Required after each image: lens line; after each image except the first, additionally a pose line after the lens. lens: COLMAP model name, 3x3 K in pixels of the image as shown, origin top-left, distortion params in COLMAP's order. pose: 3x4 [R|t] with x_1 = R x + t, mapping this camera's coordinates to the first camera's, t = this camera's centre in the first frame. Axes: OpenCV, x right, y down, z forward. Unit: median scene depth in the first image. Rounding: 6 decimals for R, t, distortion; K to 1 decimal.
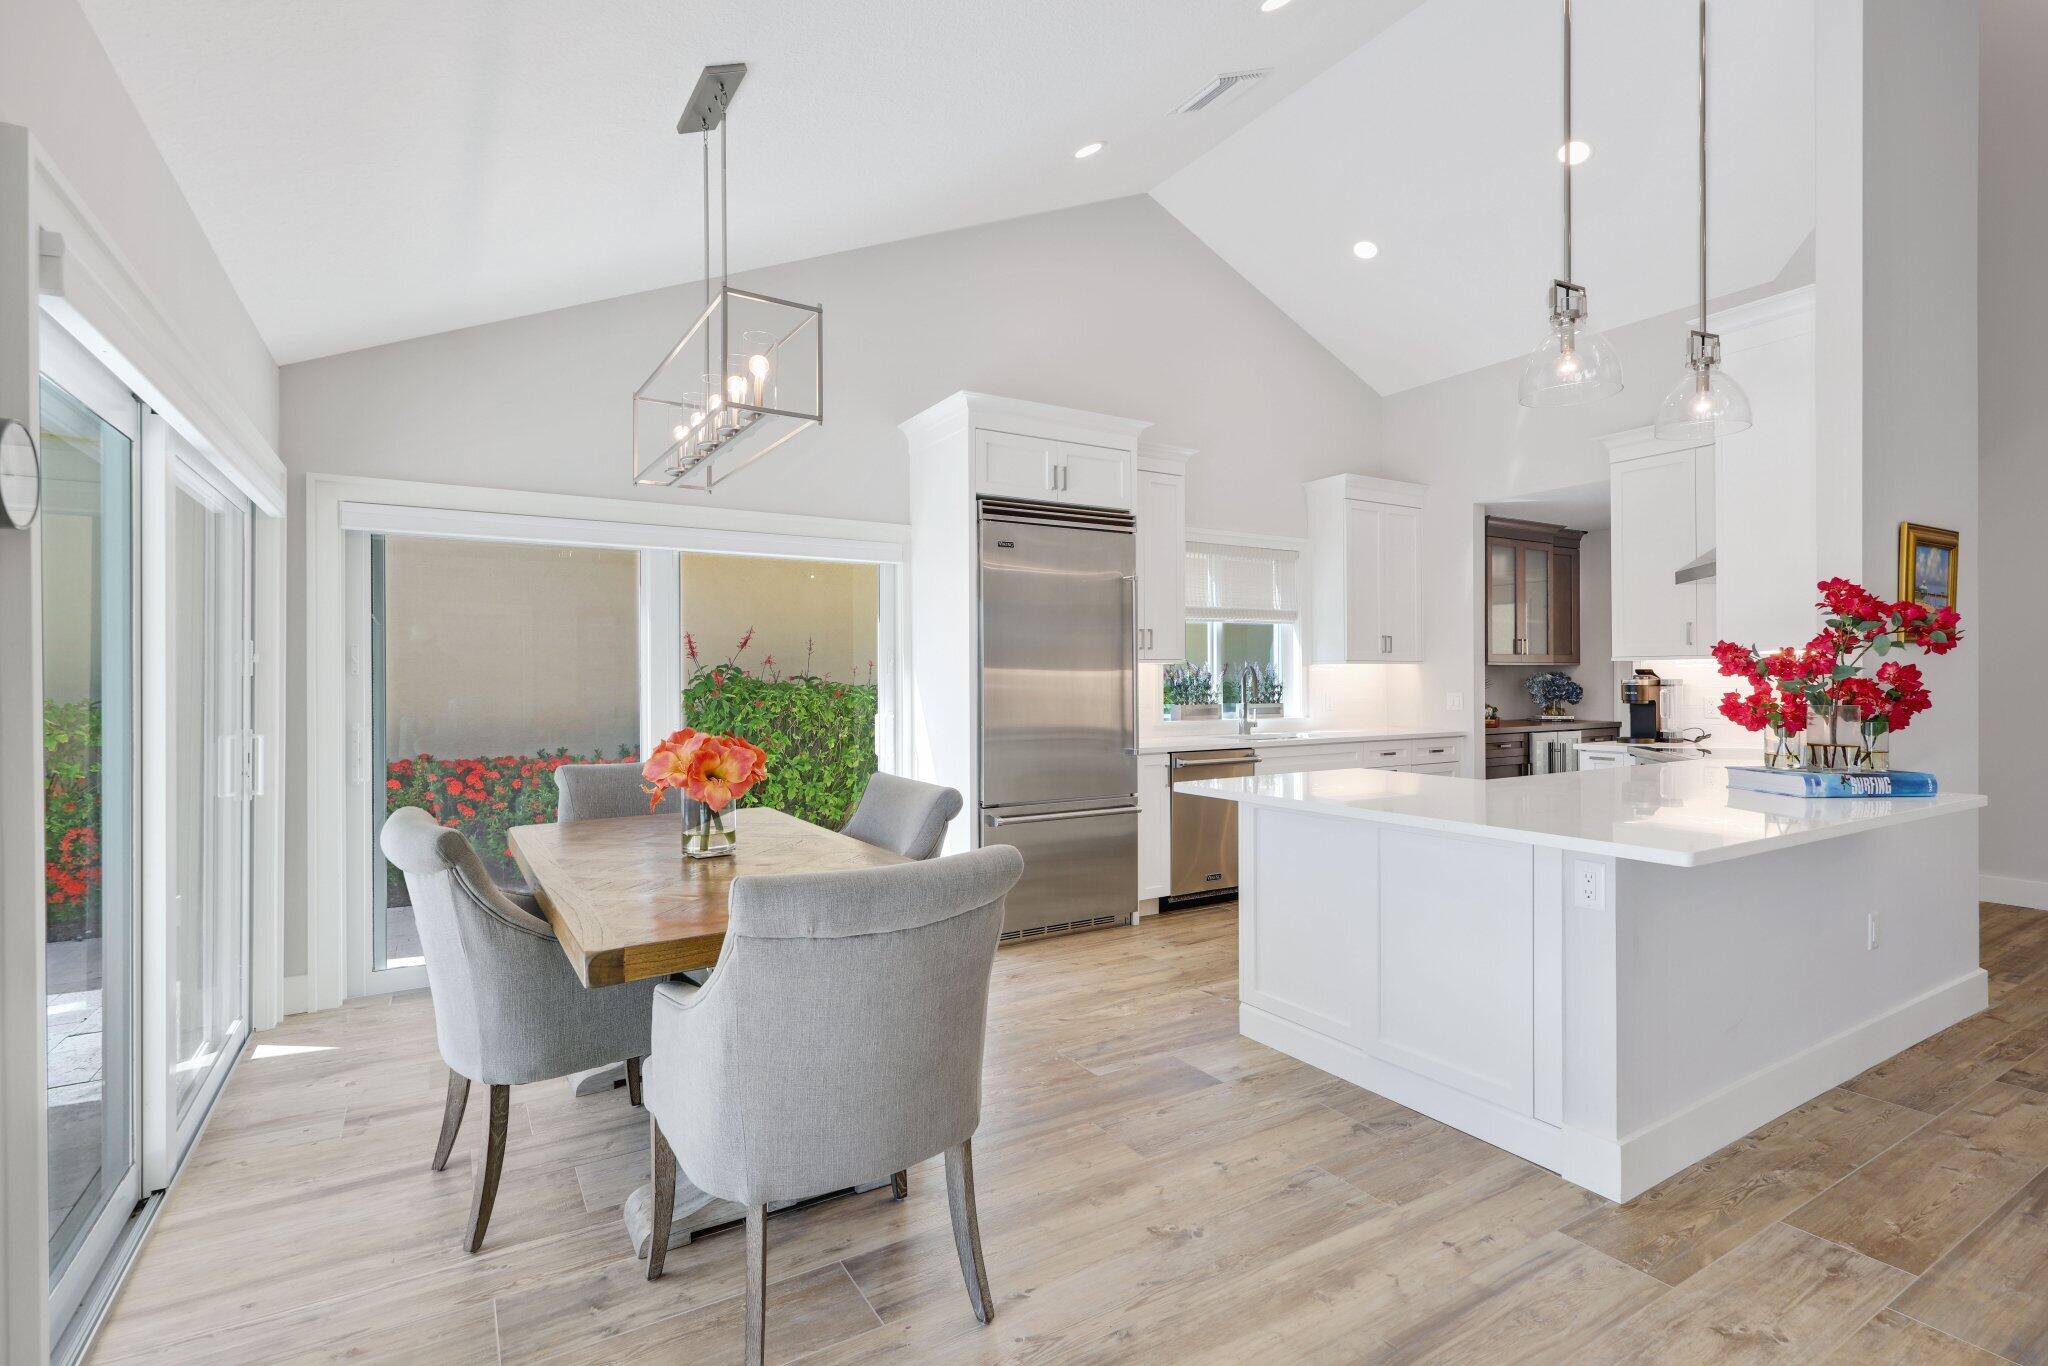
lens RADIAL K [[952.1, 0, 1022.8], [0, 952.1, 679.8], [0, 0, 1]] dist [-0.000502, -0.000152]
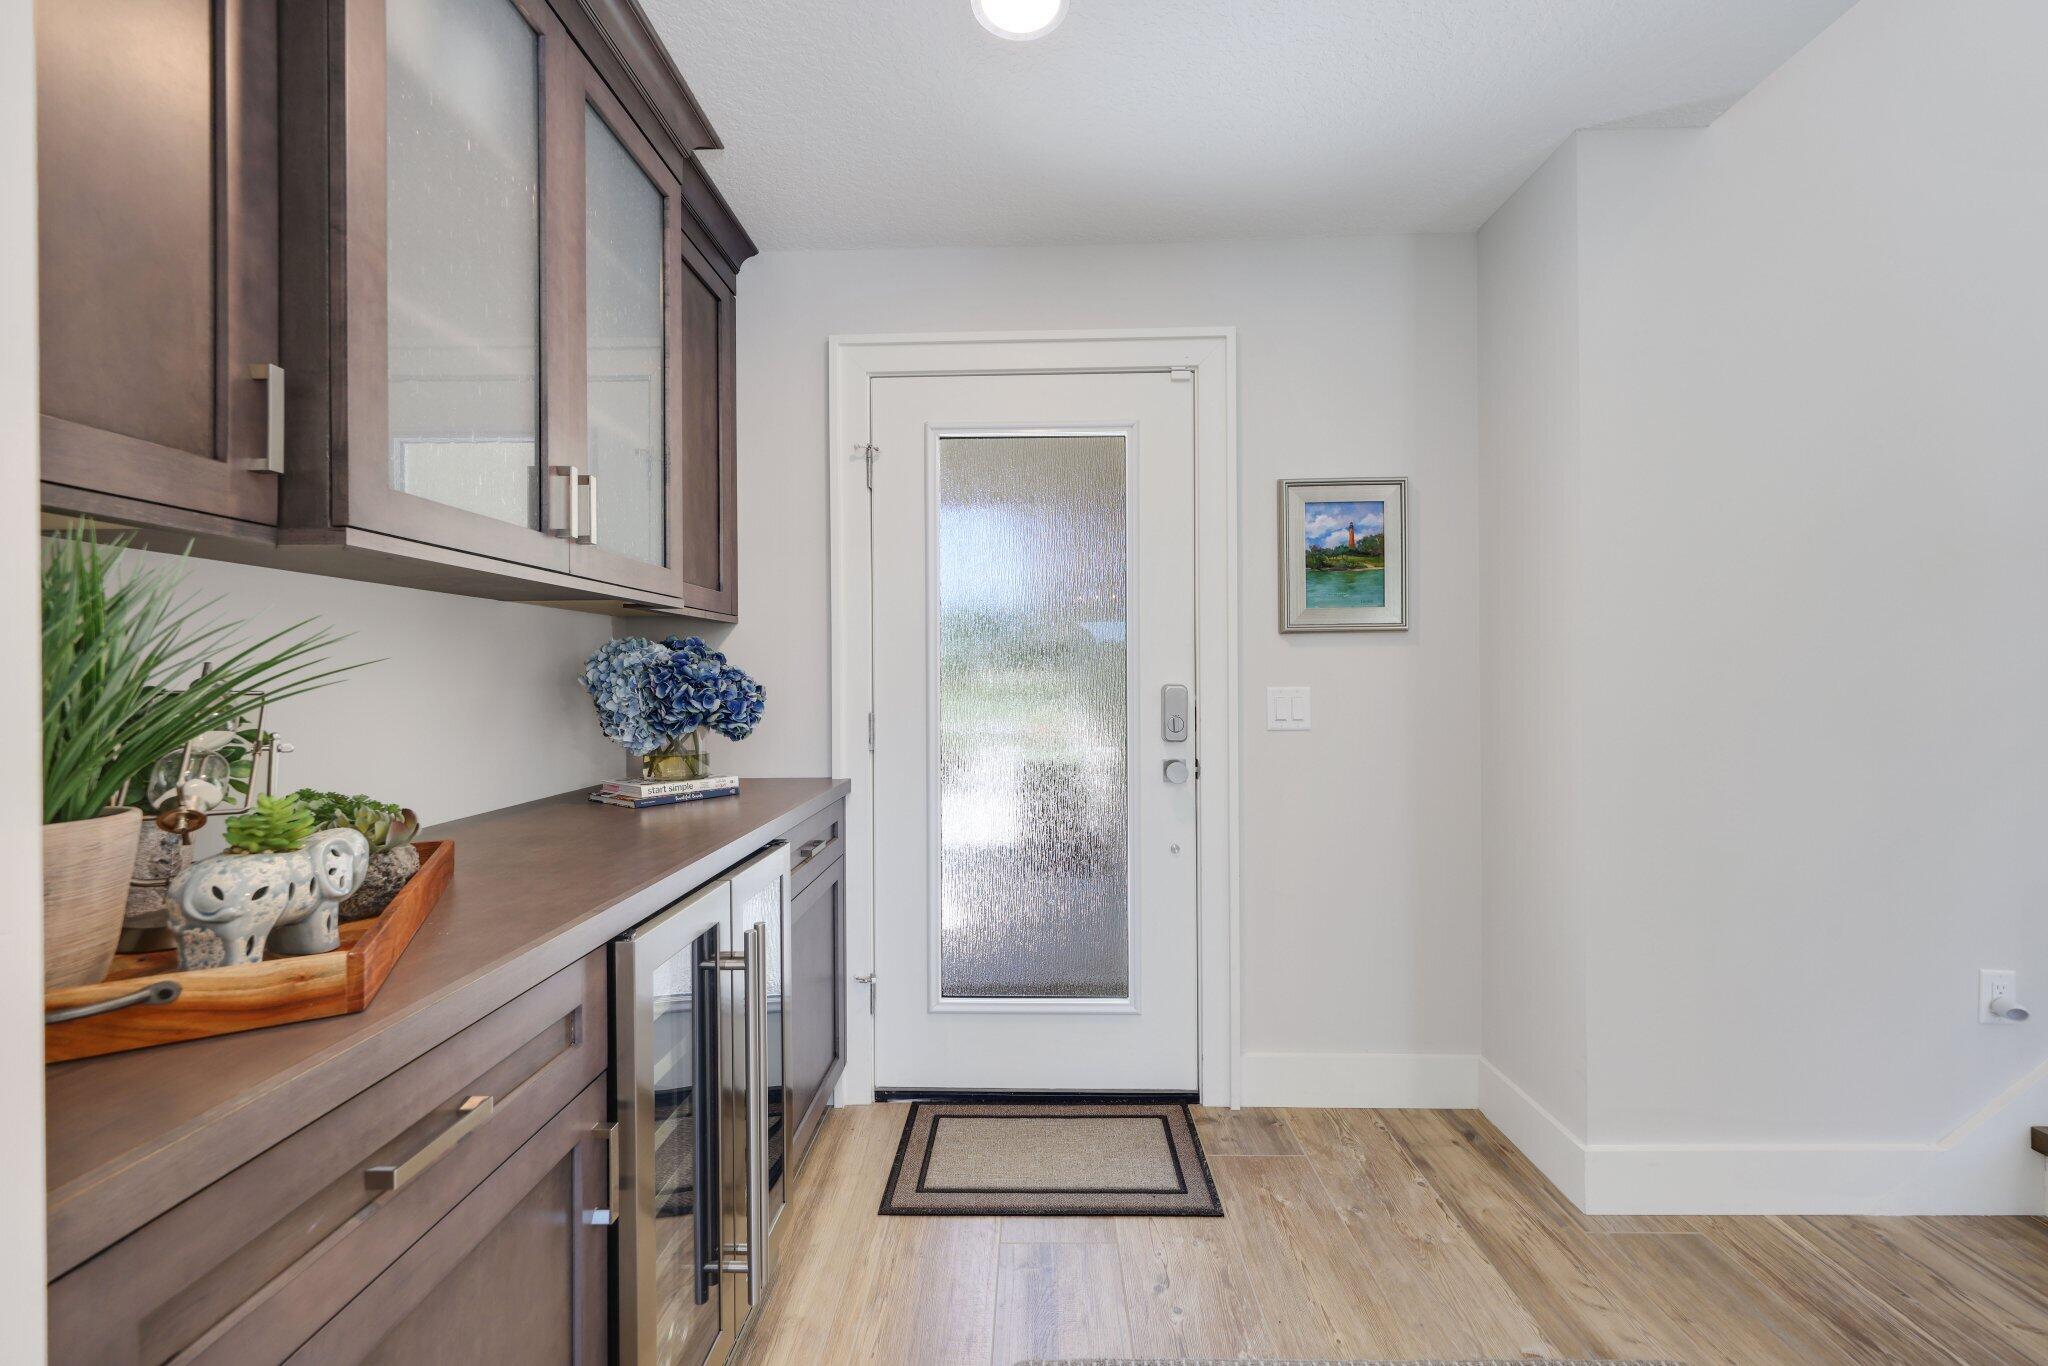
lens RADIAL K [[782.3, 0, 1026.6], [0, 782.3, 678.3], [0, 0, 1]] dist [-0.000694, -0.000100]
pose [[0.526662, -0.002808, 0.850070, 0.623402], [0.006425, 0.999979, -0.000677, 0.009614], [-0.850051, 0.005819, 0.526669, 1.193882]]
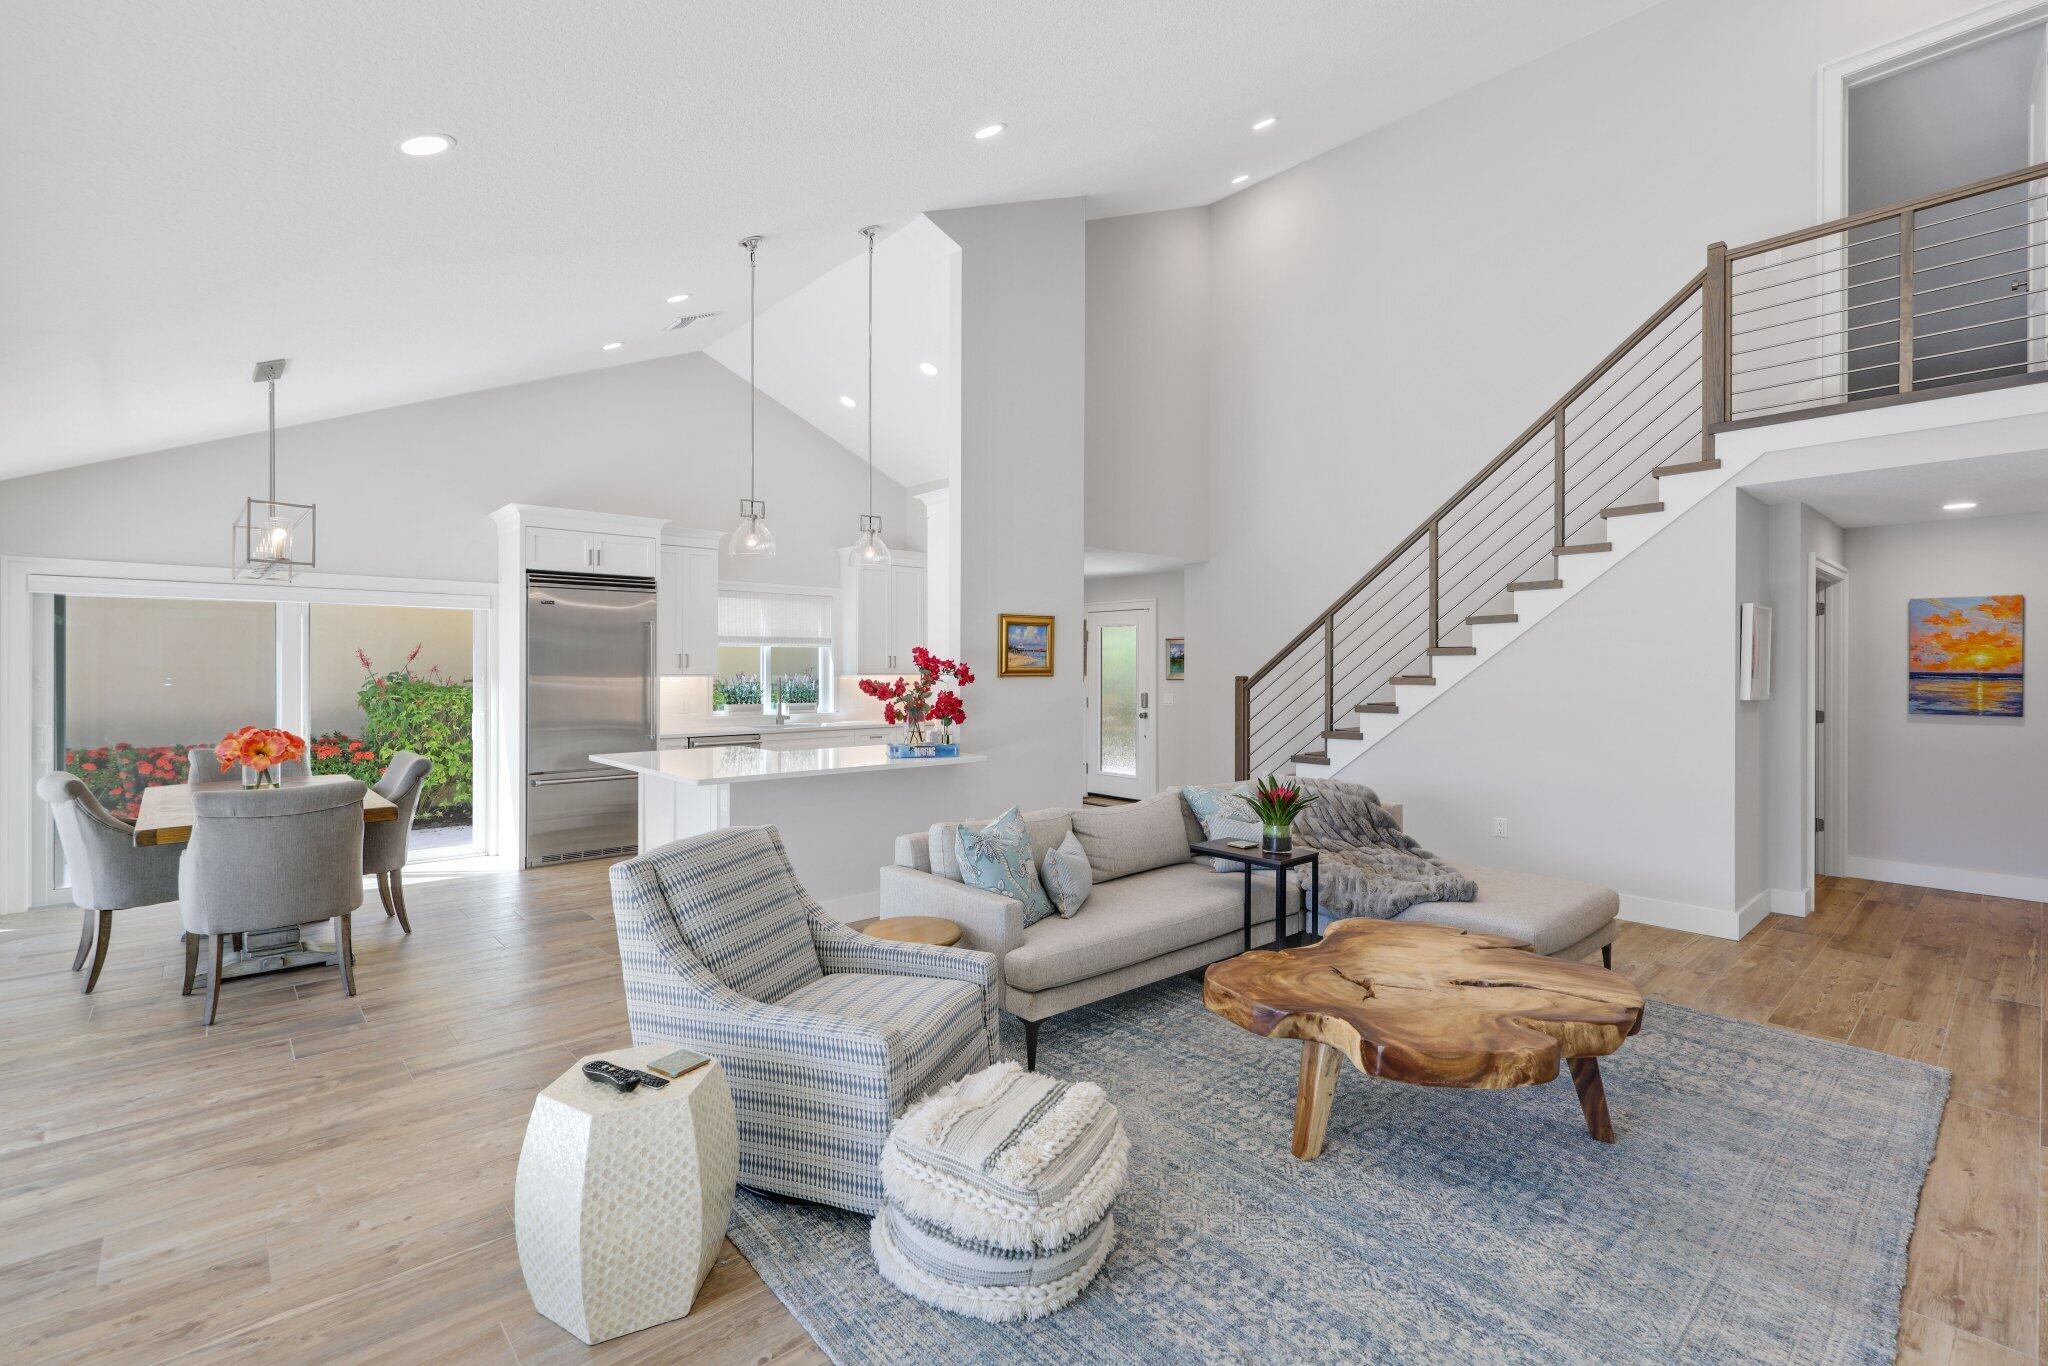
lens RADIAL K [[905.9, 0, 1023.0], [0, 905.9, 667.5], [0, 0, 1]] dist [-0.001372, -0.000202]
pose [[0.982974, 0.006283, 0.183638, 0.427063], [-0.006181, 0.999980, -0.001130, -0.037234], [-0.183642, -0.000025, 0.982993, -0.522338]]
